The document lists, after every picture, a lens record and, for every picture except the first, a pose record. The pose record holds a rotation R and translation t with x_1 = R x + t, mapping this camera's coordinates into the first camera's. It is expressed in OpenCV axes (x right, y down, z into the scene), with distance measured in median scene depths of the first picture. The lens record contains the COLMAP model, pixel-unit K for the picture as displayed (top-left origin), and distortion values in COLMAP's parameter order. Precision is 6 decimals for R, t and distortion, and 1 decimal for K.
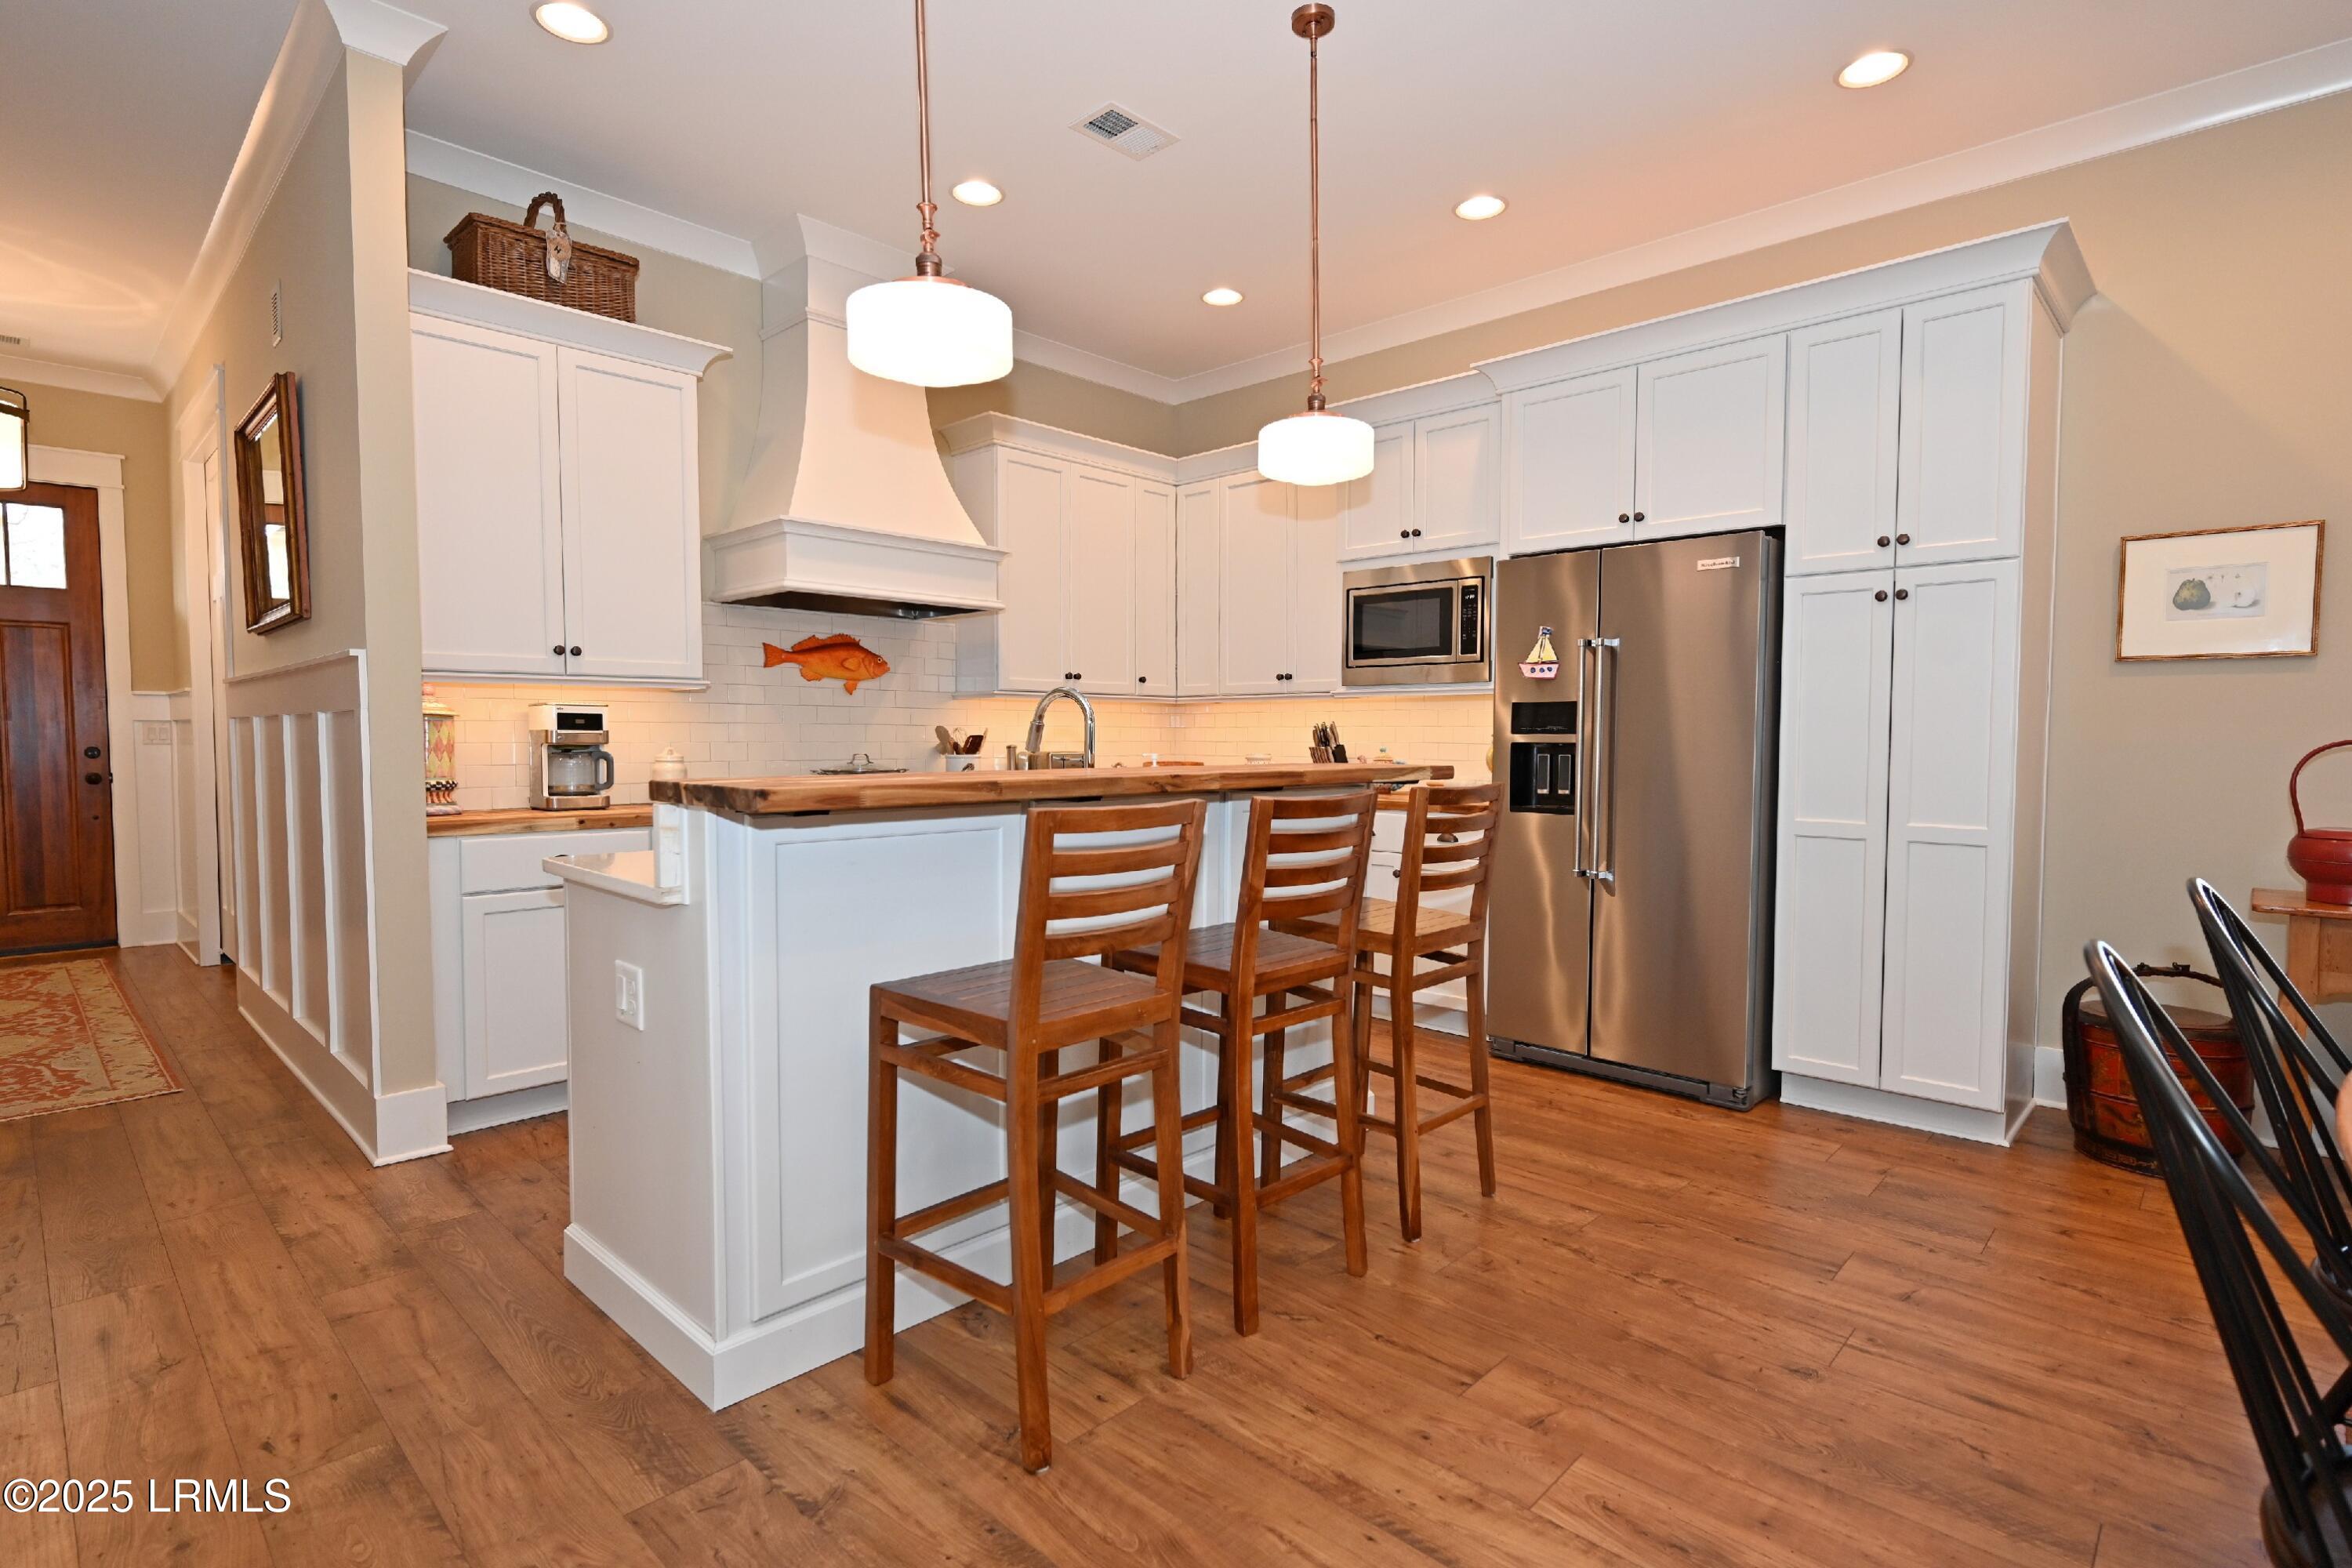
lens RADIAL K [[1140.9, 0, 1176.0], [0, 1140.9, 784.0], [0, 0, 1]] dist [-0.005085, -0.000244]
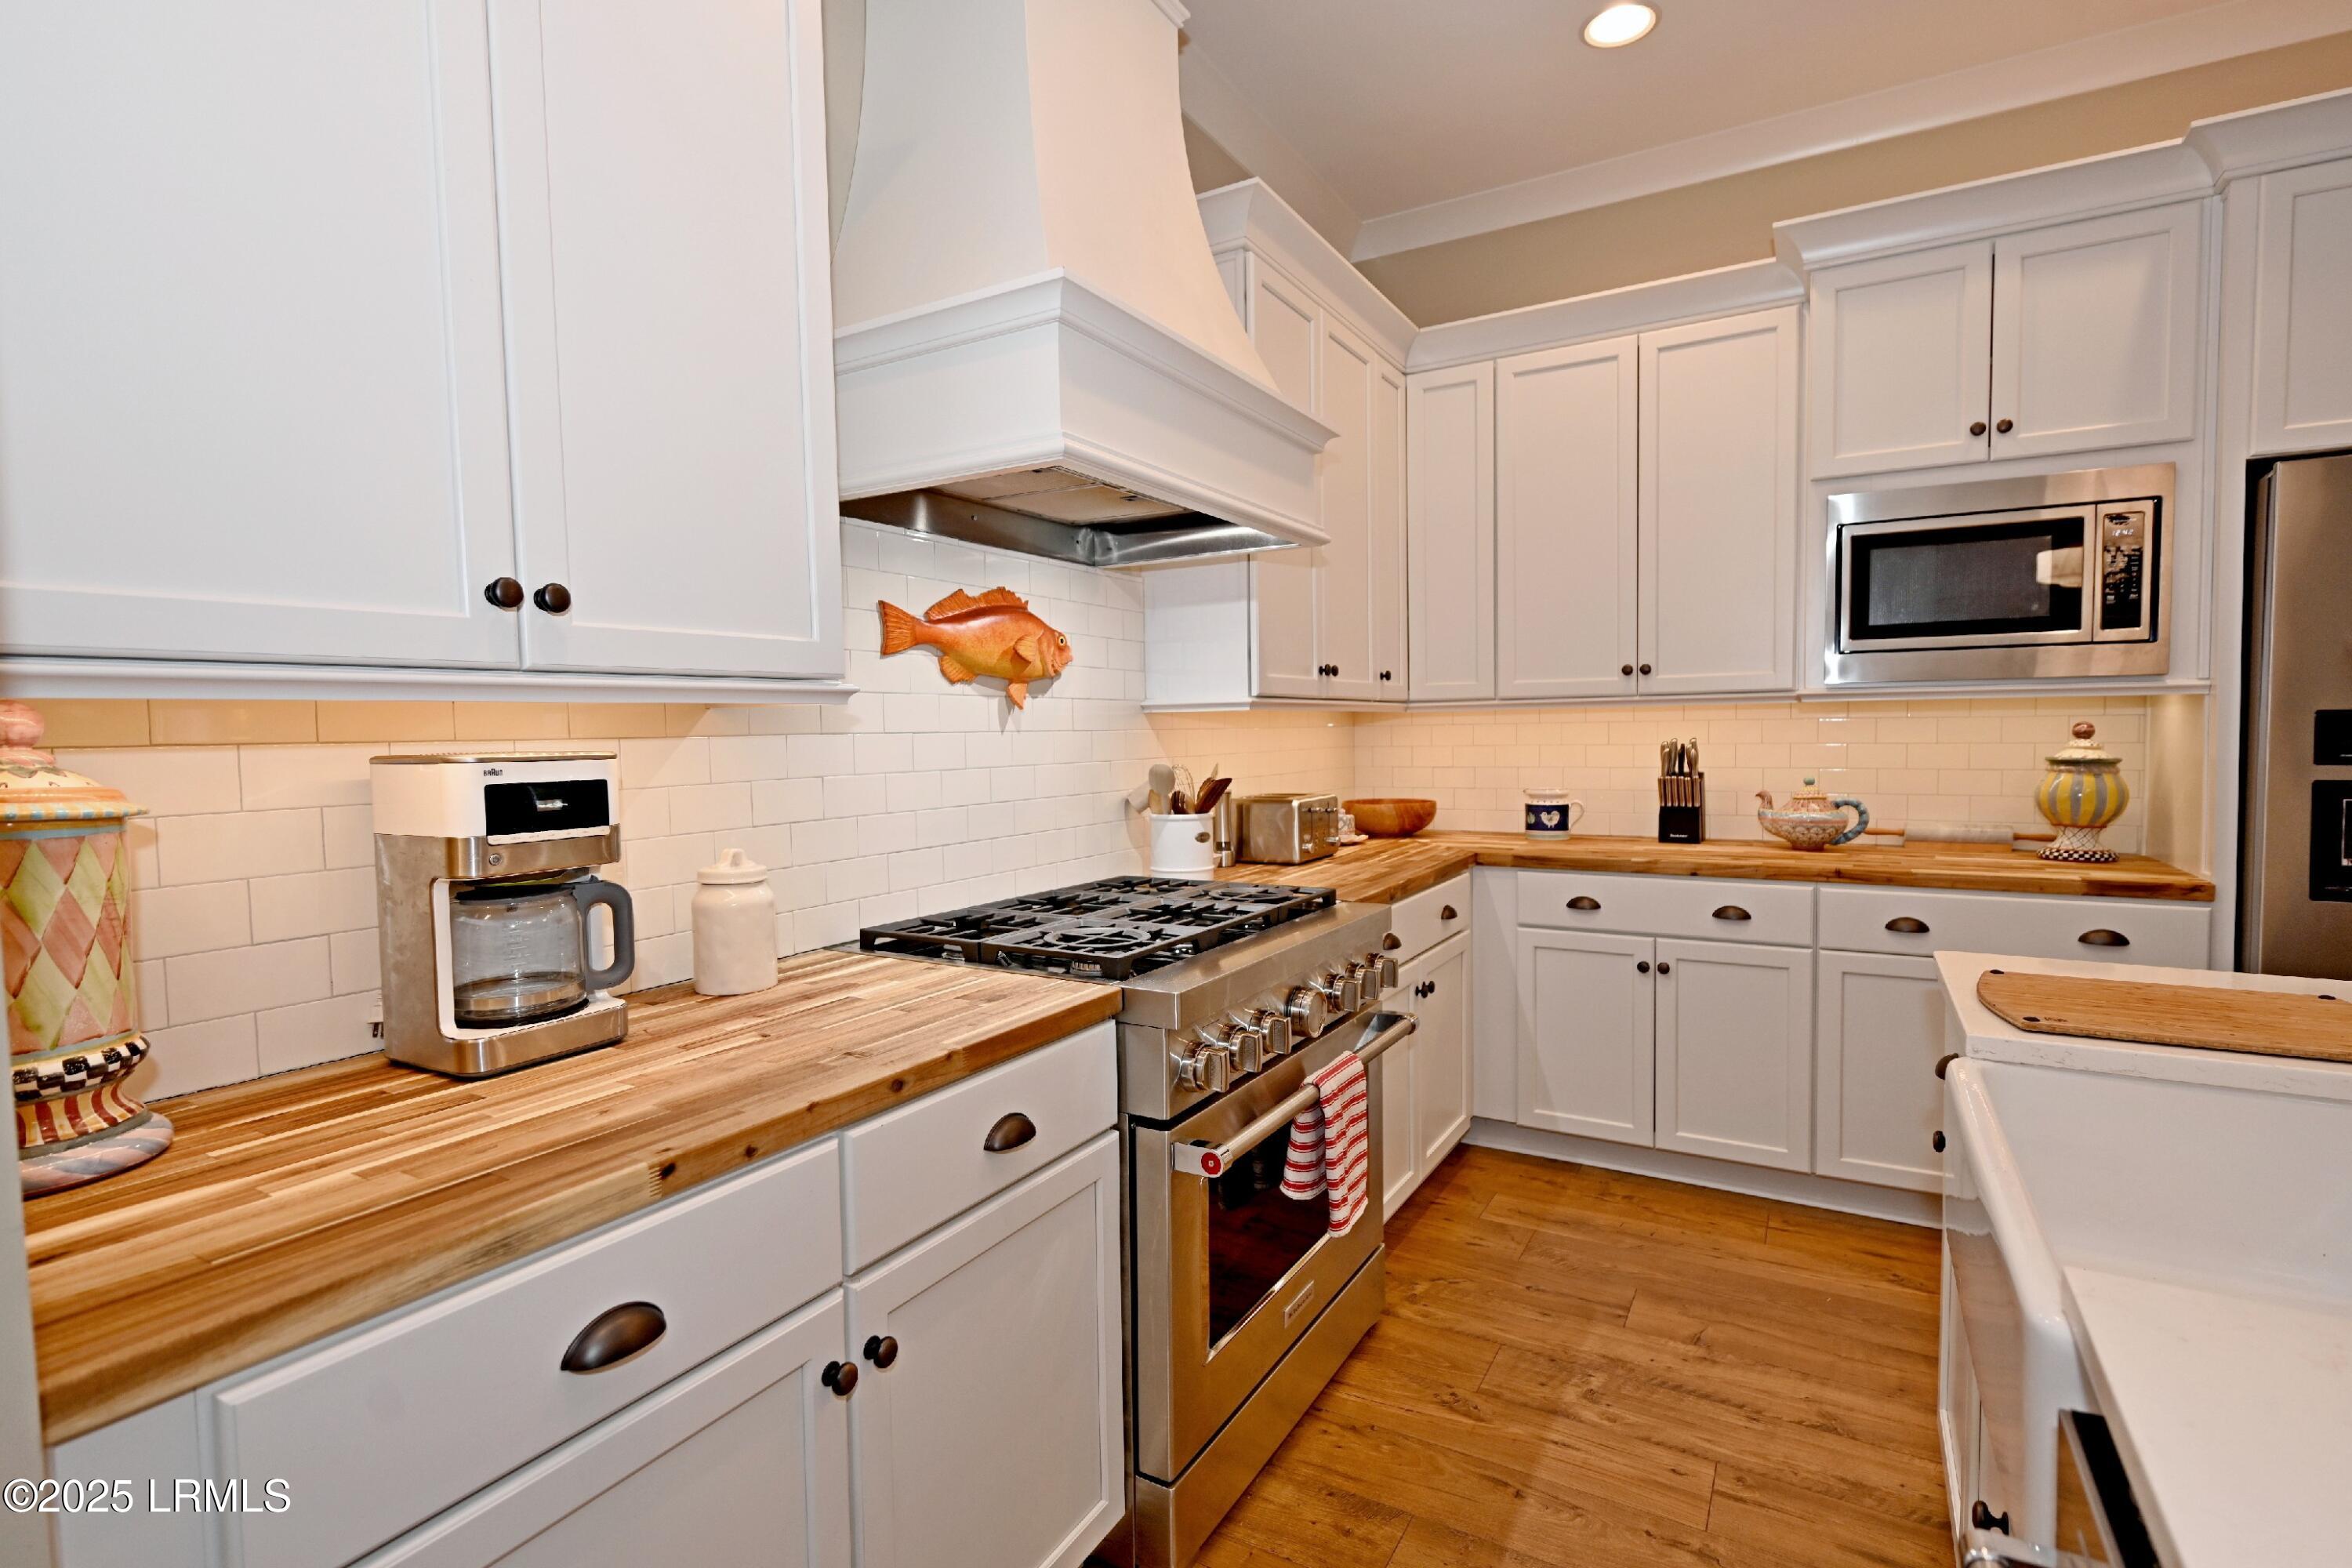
lens RADIAL K [[1101.5, 0, 1166.6], [0, 1101.5, 784.5], [0, 0, 1]] dist [-0.003019, -0.000112]
pose [[0.973043, -0.030409, 0.228610, -0.409454], [0.029039, 0.999535, 0.009353, -0.057983], [-0.228788, -0.002462, 0.973473, 0.620842]]
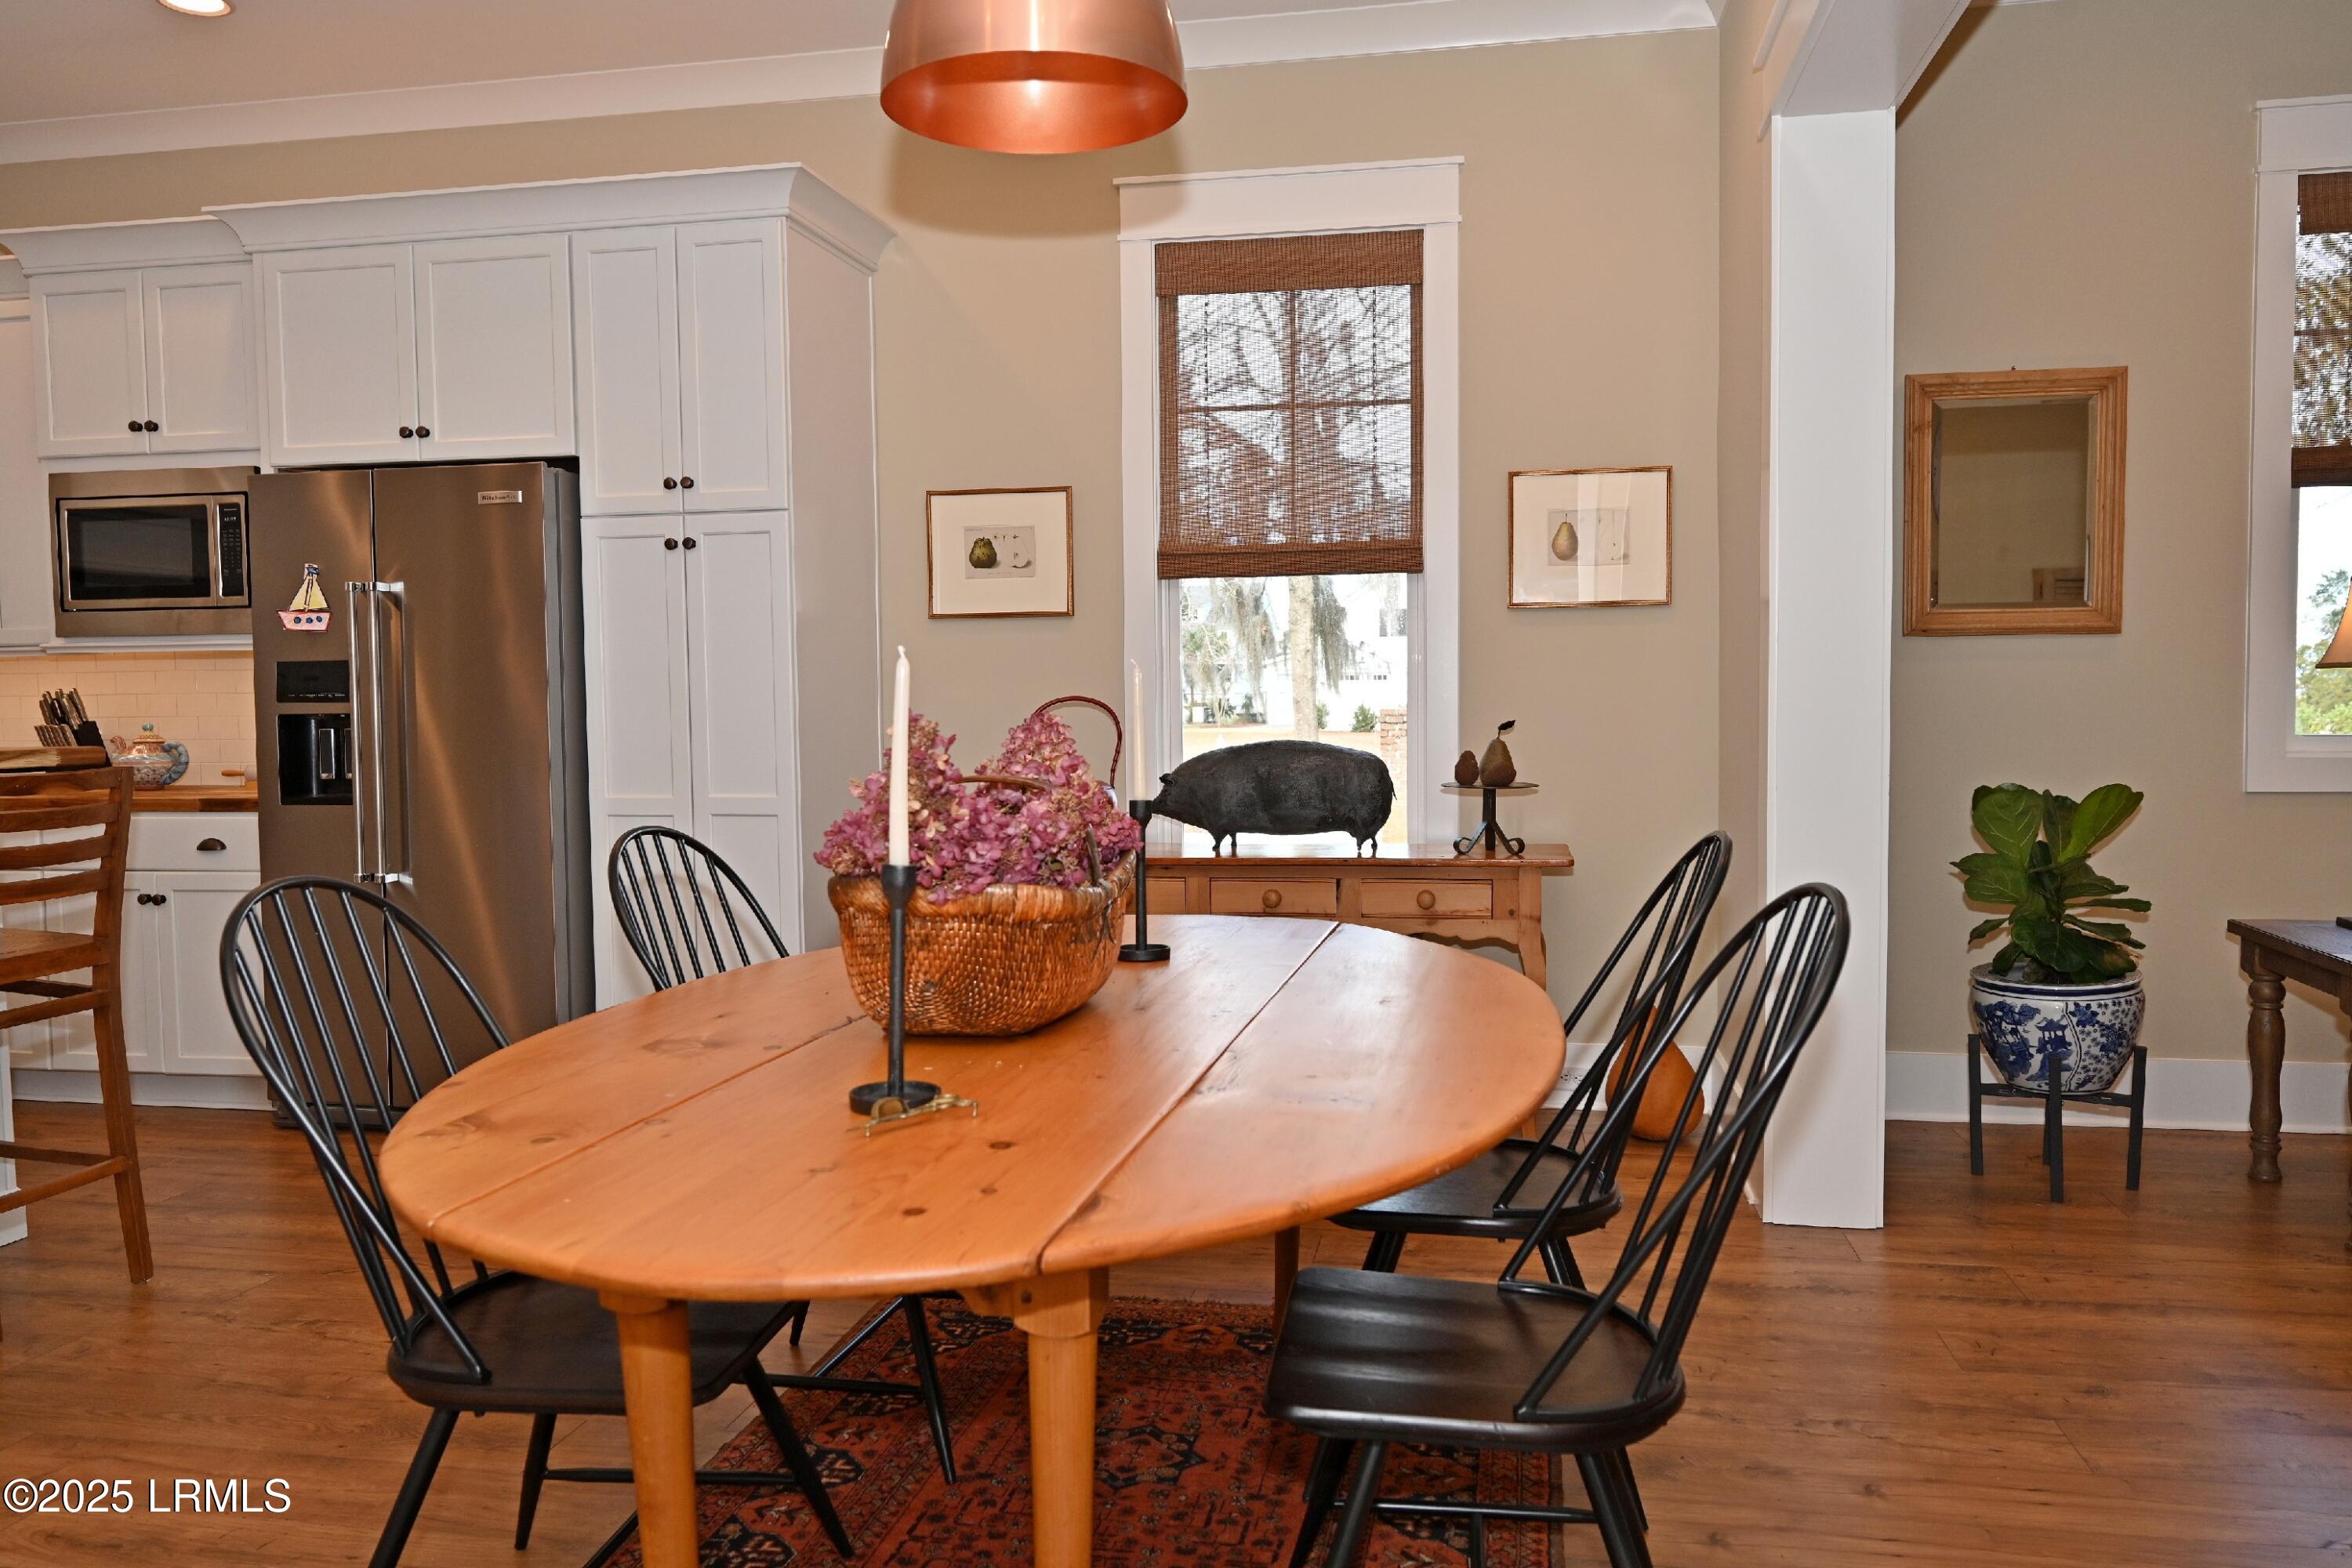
lens RADIAL K [[1713.8, 0, 1178.4], [0, 1713.8, 784.0], [0, 0, 1]] dist [-0.001811, -0.000482]
pose [[0.839706, -0.041588, 0.541447, 0.185909], [0.037575, 0.999123, 0.018468, 0.012368], [-0.541740, 0.004838, 0.840532, -0.305694]]
